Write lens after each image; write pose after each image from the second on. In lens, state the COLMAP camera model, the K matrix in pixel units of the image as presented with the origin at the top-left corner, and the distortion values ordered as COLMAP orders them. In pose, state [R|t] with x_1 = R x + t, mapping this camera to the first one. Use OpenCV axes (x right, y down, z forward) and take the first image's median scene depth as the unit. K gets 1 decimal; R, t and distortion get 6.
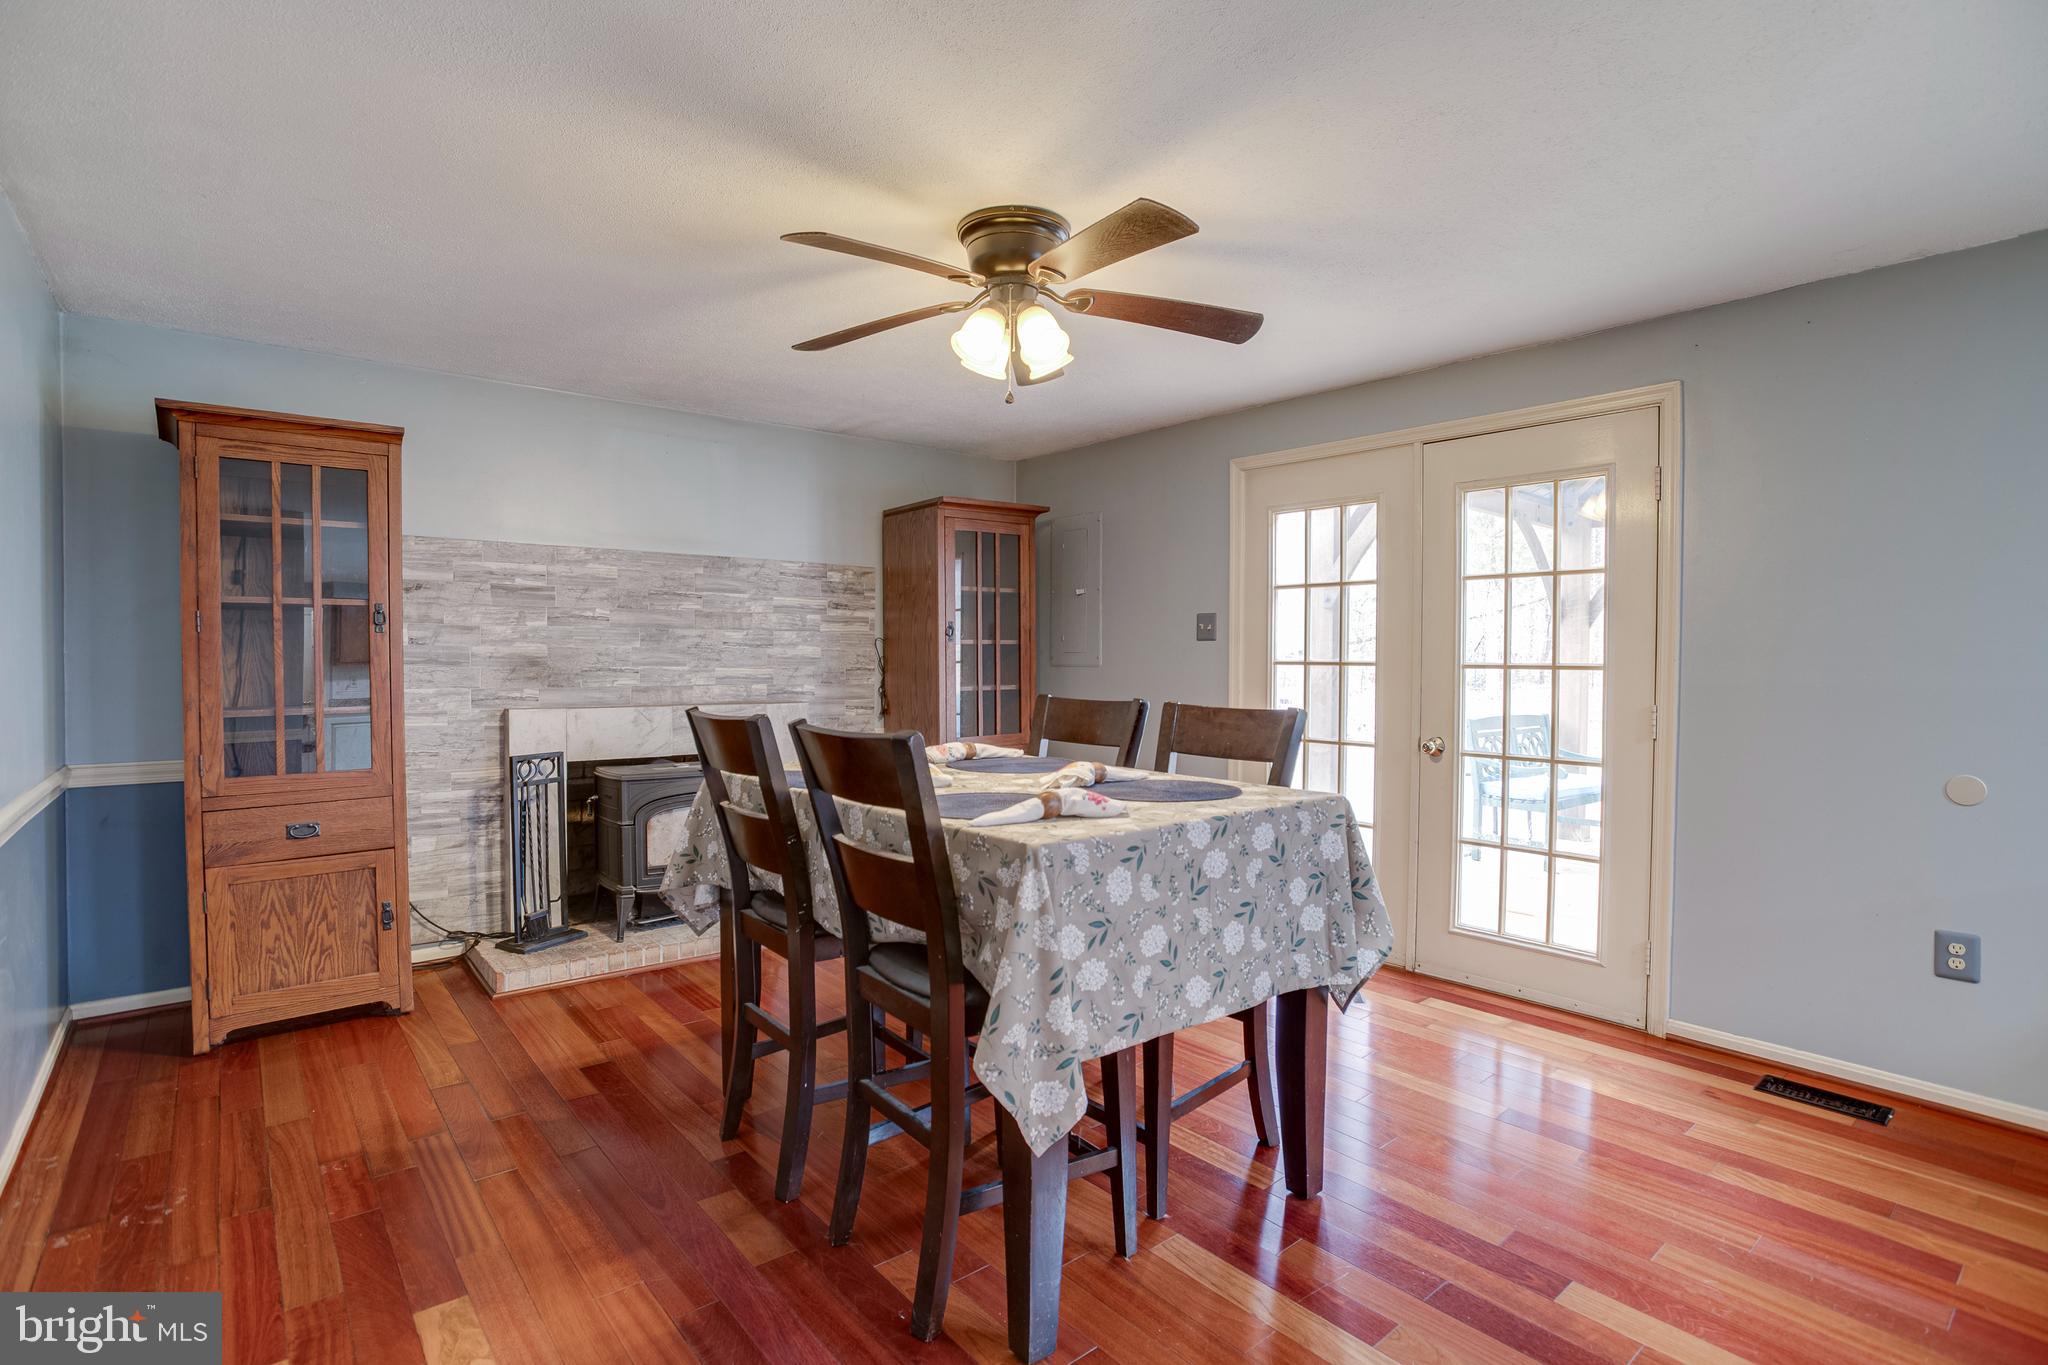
lens RADIAL K [[985.8, 0, 1024.0], [0, 985.8, 682.5], [0, 0, 1]] dist [-0.067549, 0.029797]
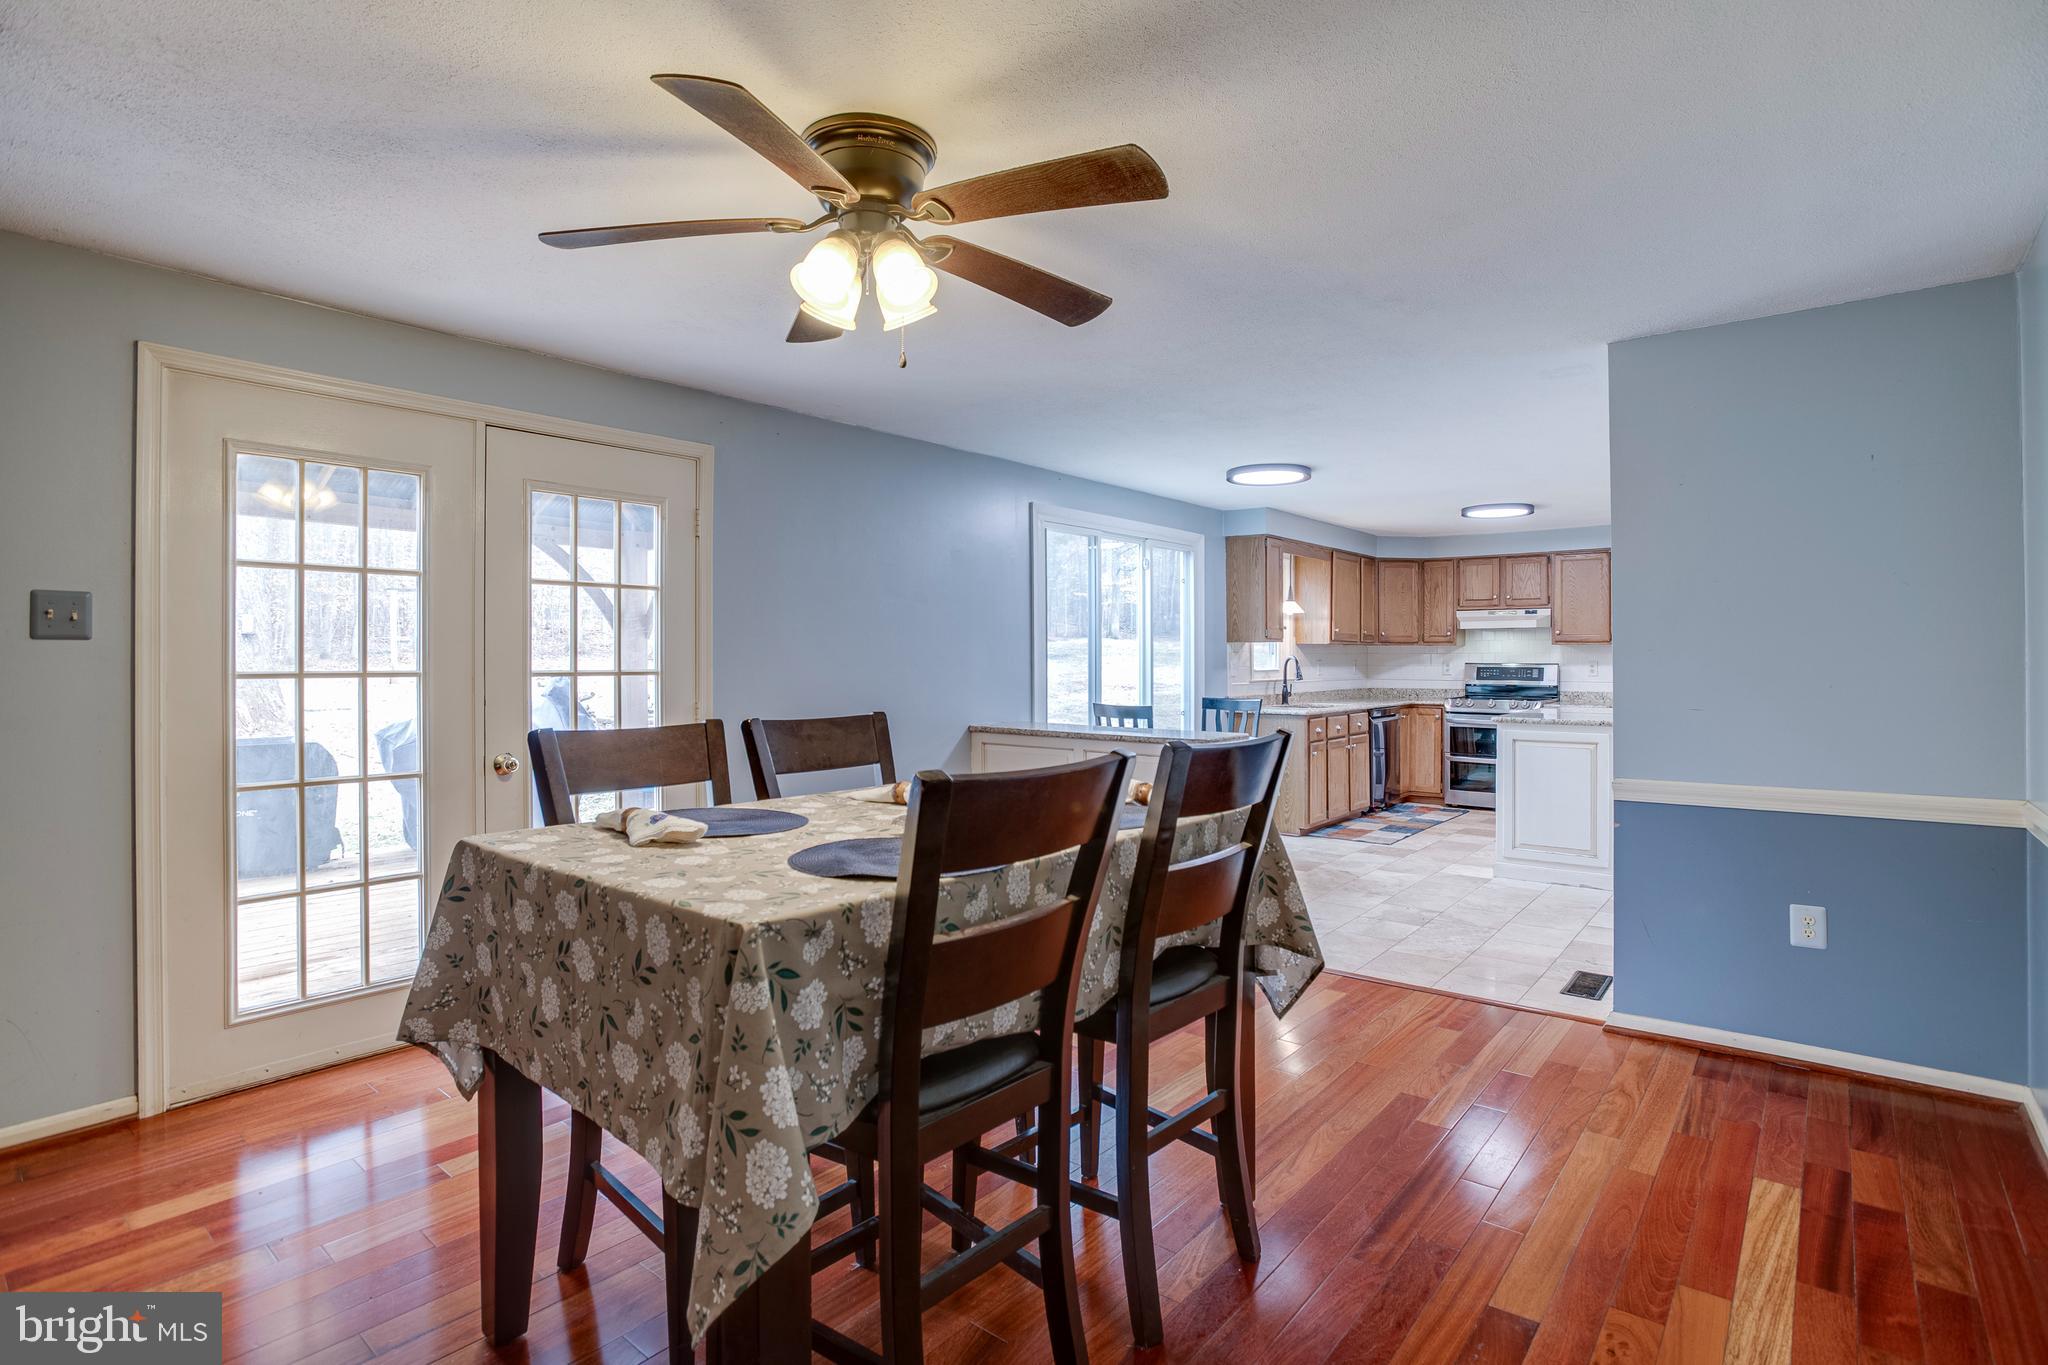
lens RADIAL K [[1003.3, 0, 1034.9], [0, 1003.3, 675.7], [0, 0, 1]] dist [-0.075211, 0.039258]
pose [[-0.184424, -0.016978, 0.982700, -0.526436], [0.029339, 0.999310, 0.022771, -0.020934], [-0.982409, 0.033031, -0.183799, 0.634075]]
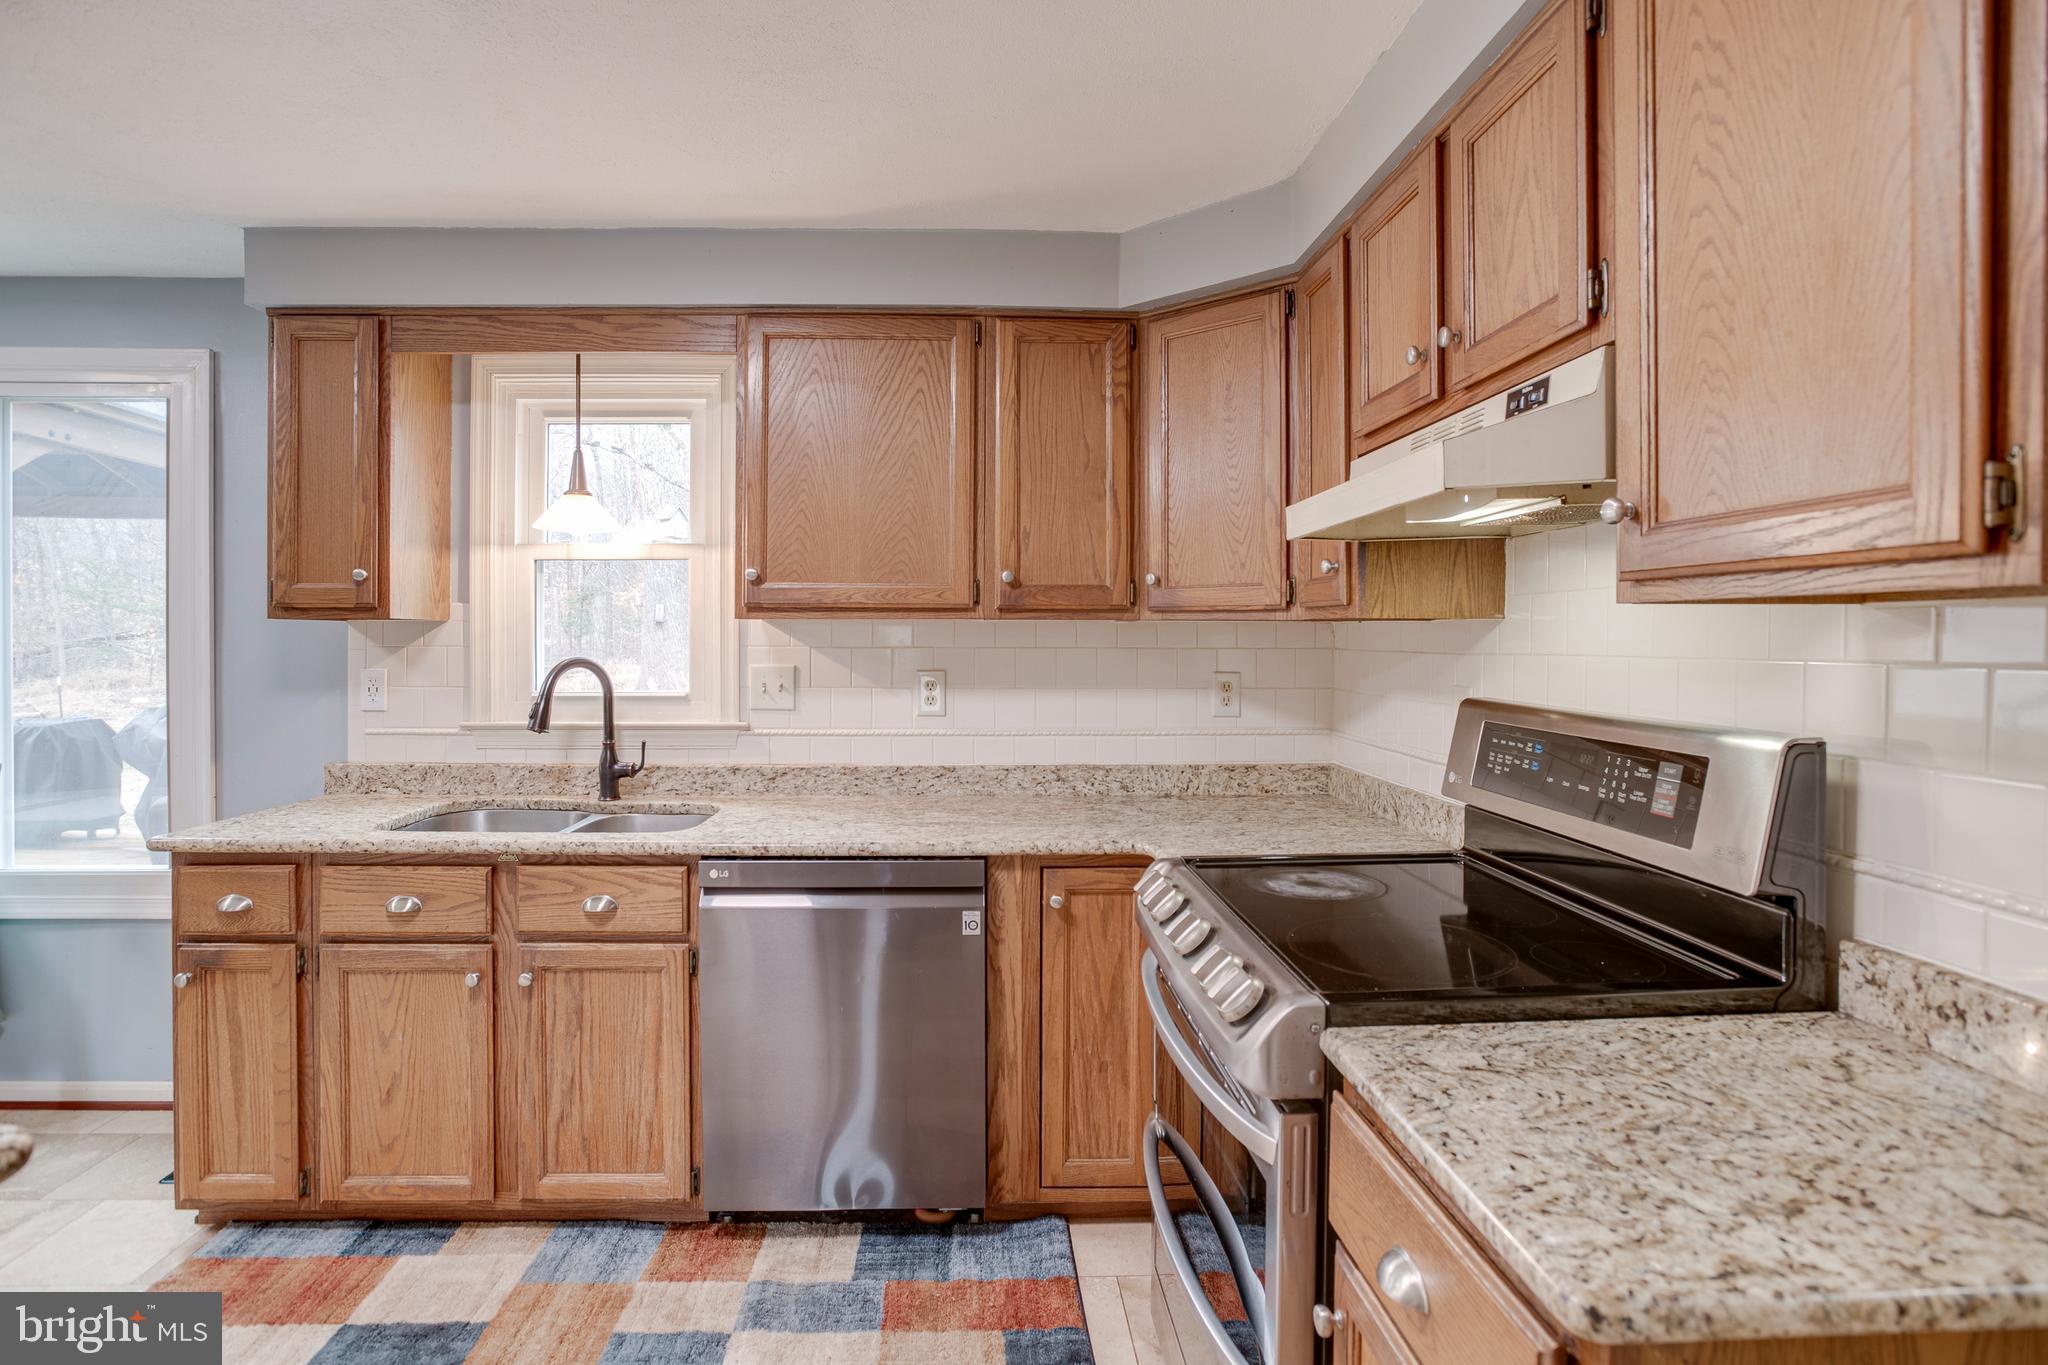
lens RADIAL K [[1014.3, 0, 1047.3], [0, 1014.3, 642.7], [0, 0, 1]] dist [-0.067001, 0.027336]
pose [[0.614725, -0.002690, 0.788737, 0.964816], [0.020224, 0.999719, -0.012353, 0.004294], [-0.788482, 0.023545, 0.614607, -0.853560]]
